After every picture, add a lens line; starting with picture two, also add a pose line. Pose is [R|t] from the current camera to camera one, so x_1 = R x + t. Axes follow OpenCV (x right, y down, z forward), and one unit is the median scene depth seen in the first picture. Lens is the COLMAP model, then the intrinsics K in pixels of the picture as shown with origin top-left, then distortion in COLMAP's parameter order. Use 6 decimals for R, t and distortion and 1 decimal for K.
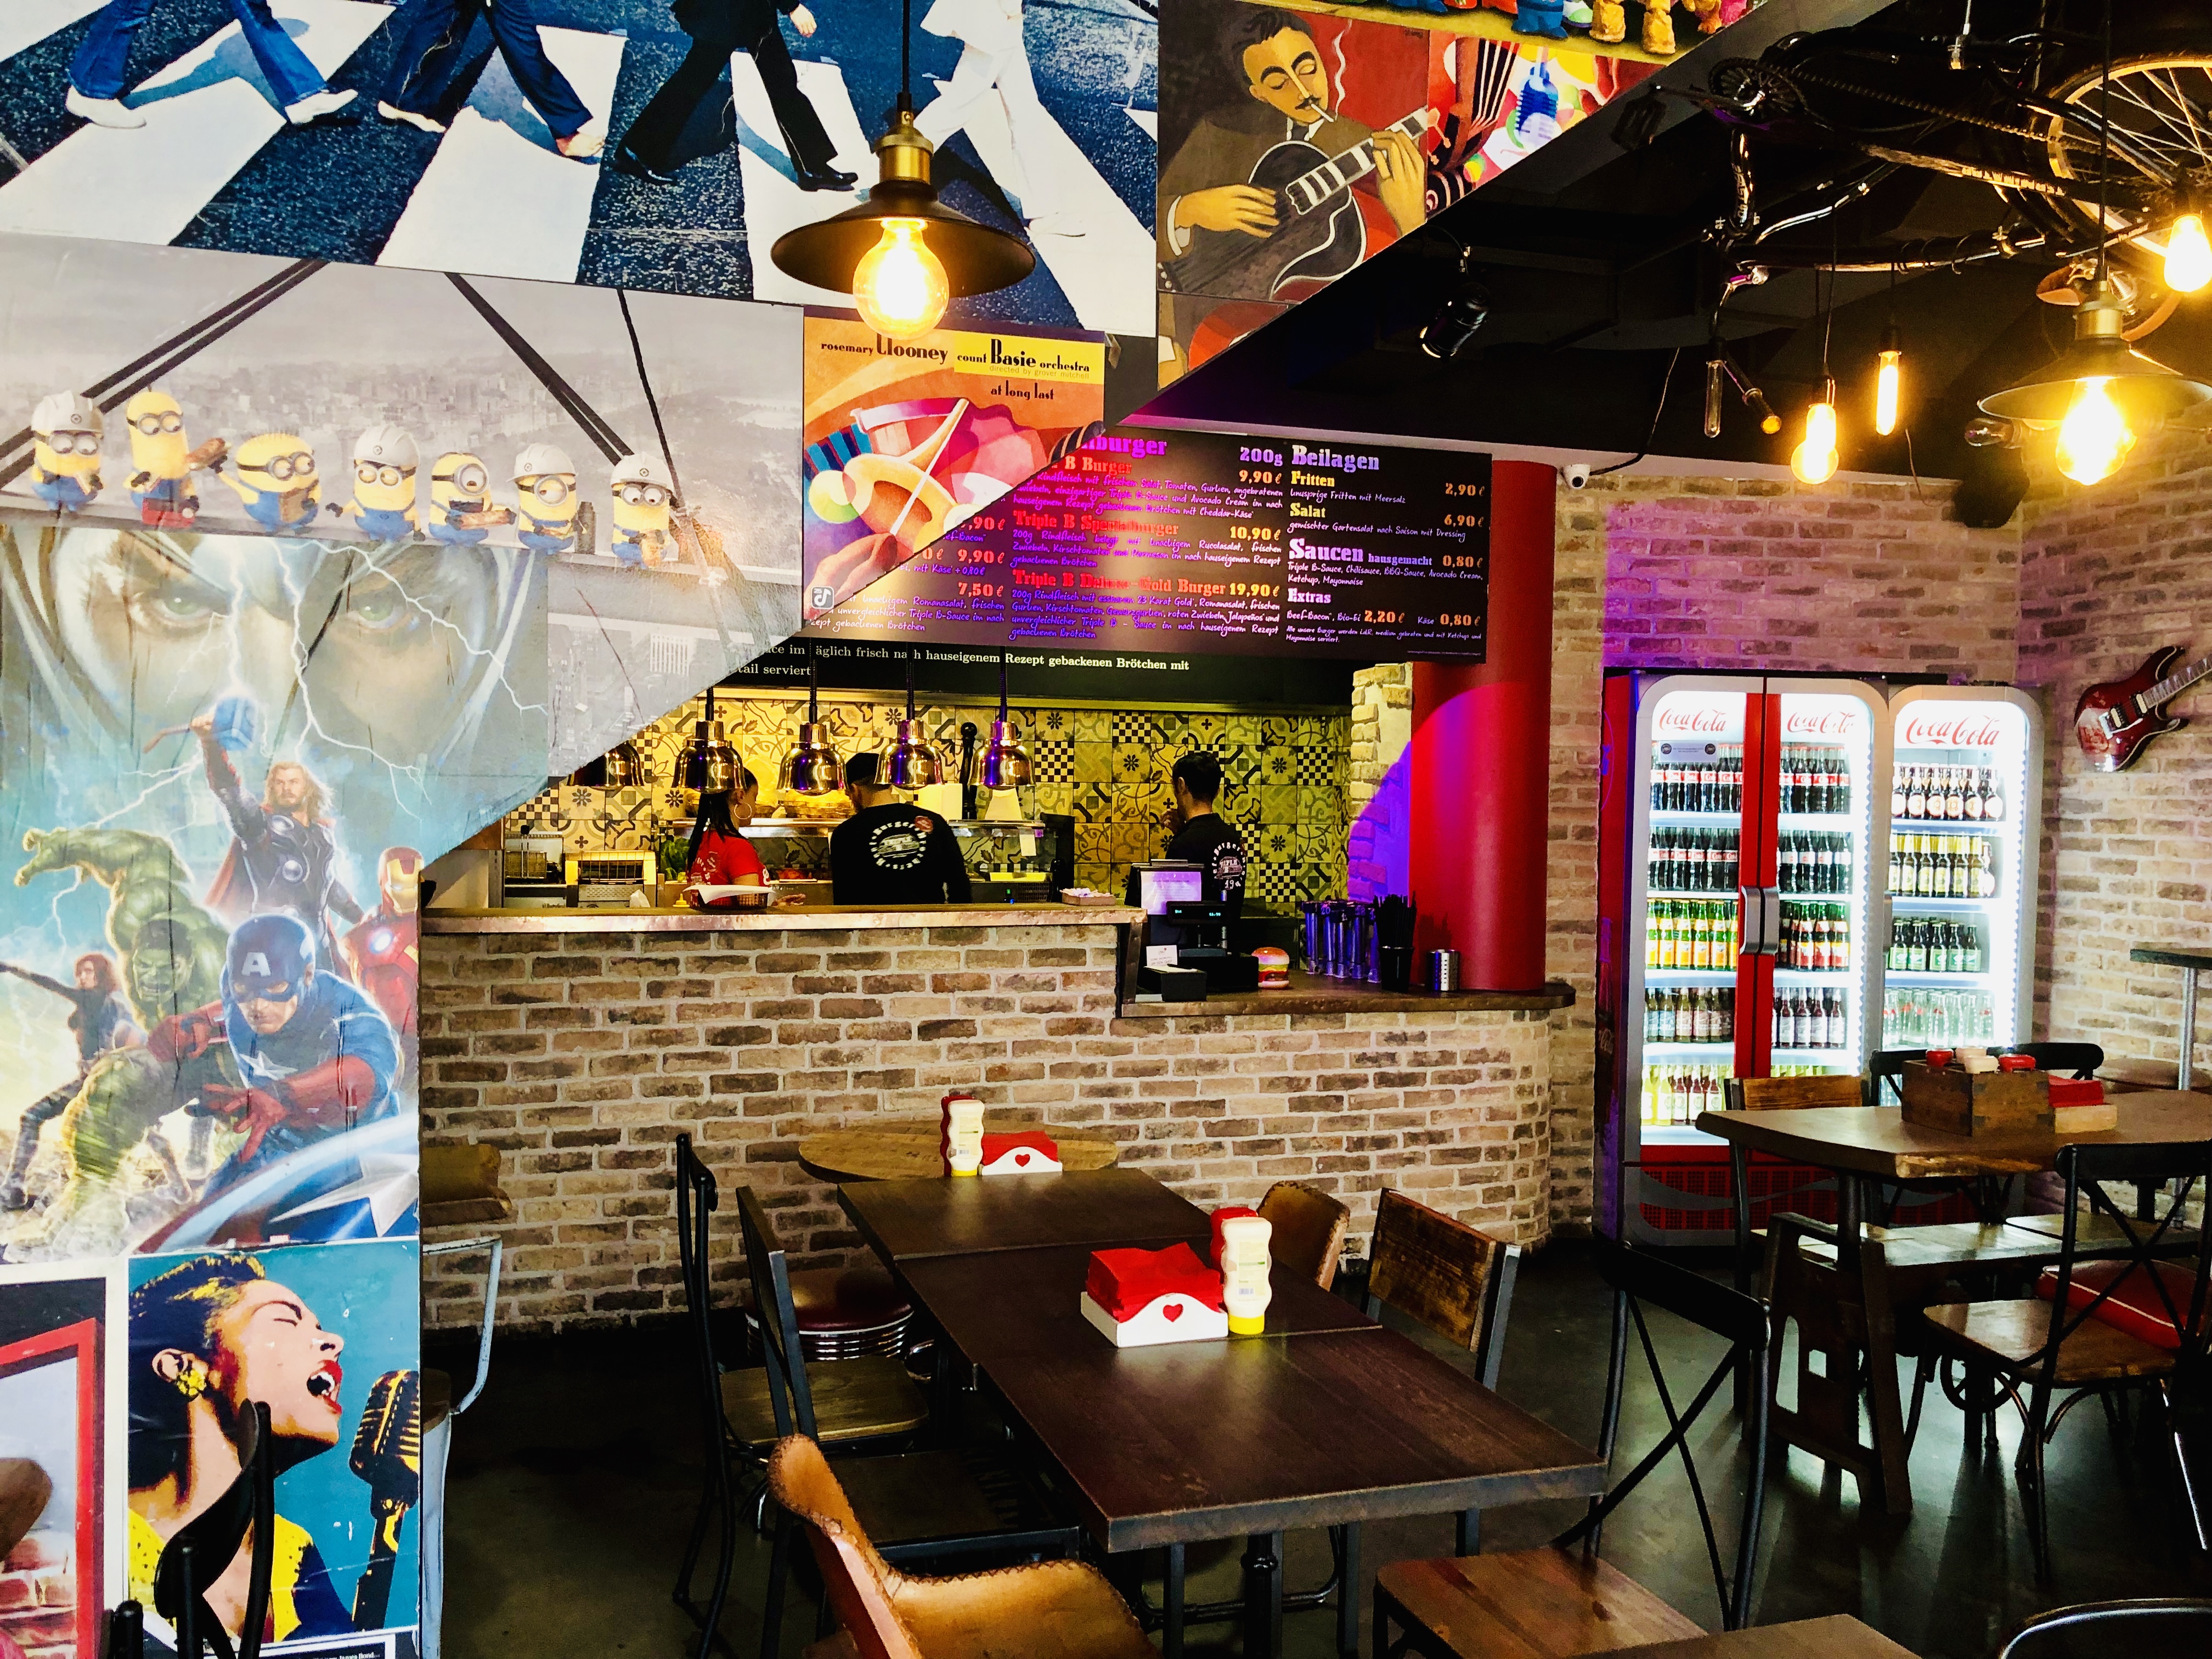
lens RADIAL K [[1767.0, 0, 1102.8], [0, 1767.0, 832.6], [0, 0, 1]] dist [-0.016706, -0.011157]
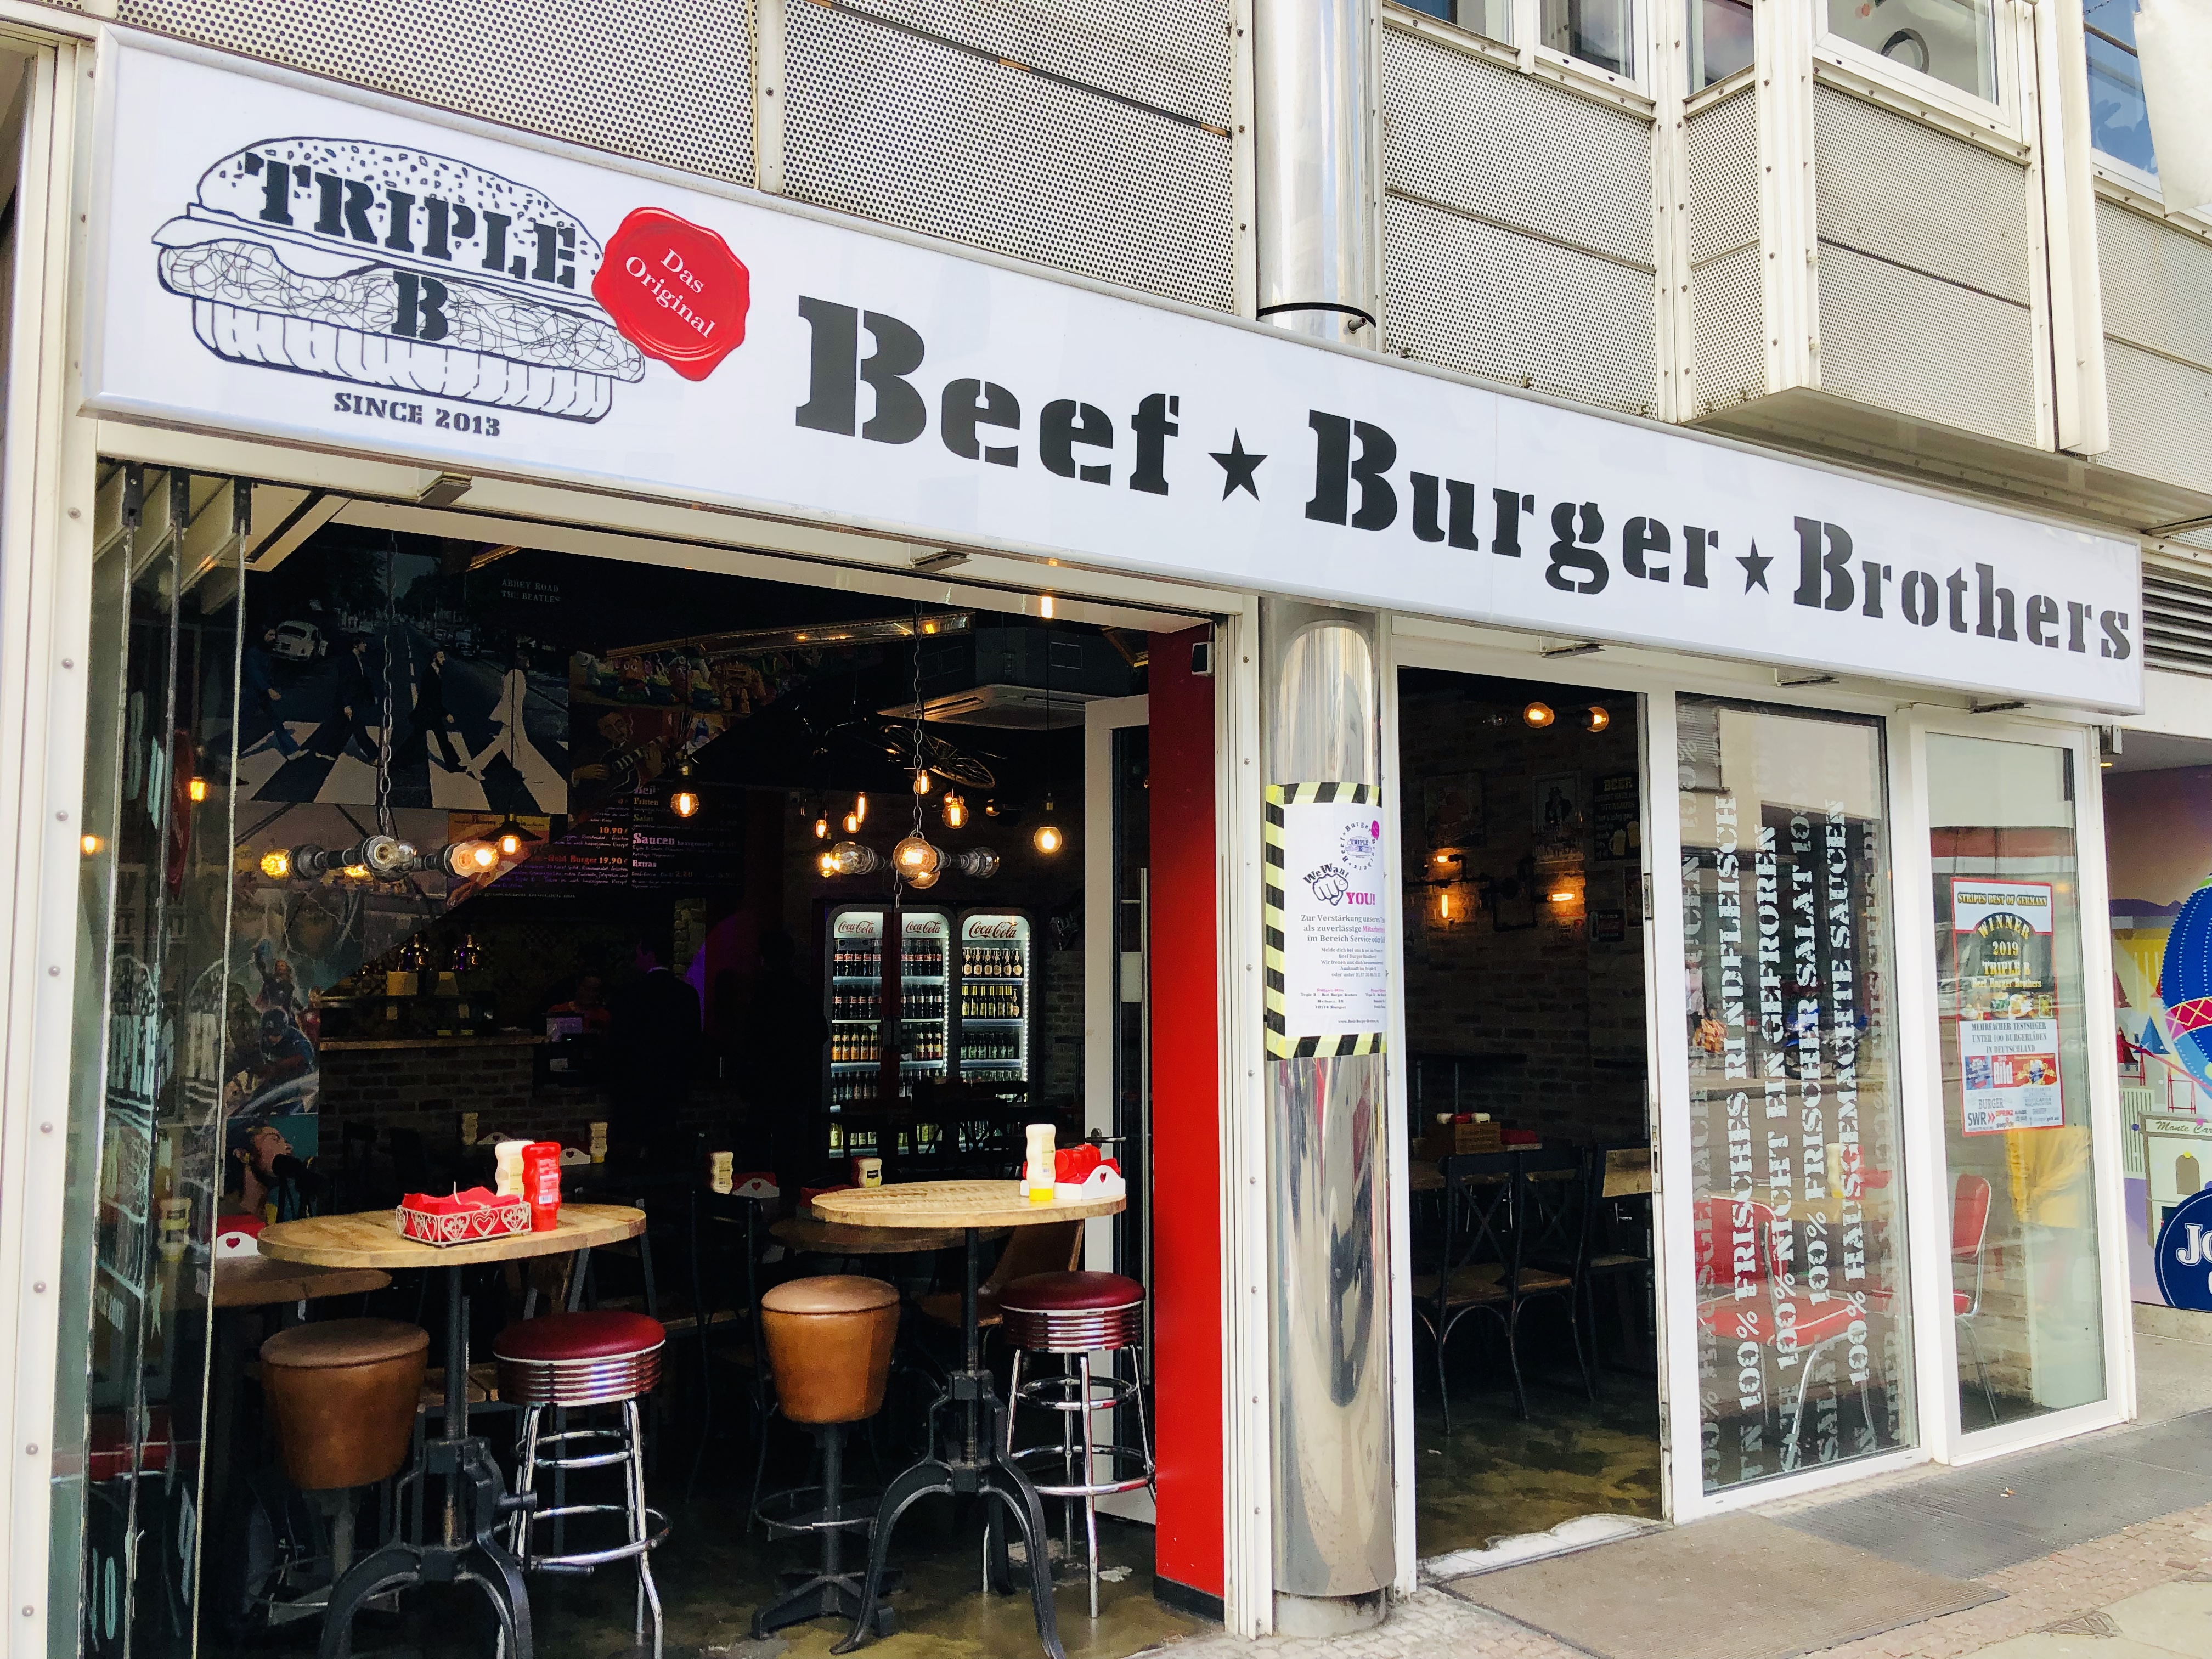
lens RADIAL K [[1767.0, 0, 1155.7], [0, 1767.0, 800.9], [0, 0, 1]] dist [-0.016706, -0.011157]
pose [[0.932696, 0.011445, 0.360483, -0.054782], [0.033322, 0.992487, -0.117726, 0.039721], [-0.359122, 0.121815, 0.925307, -0.992665]]
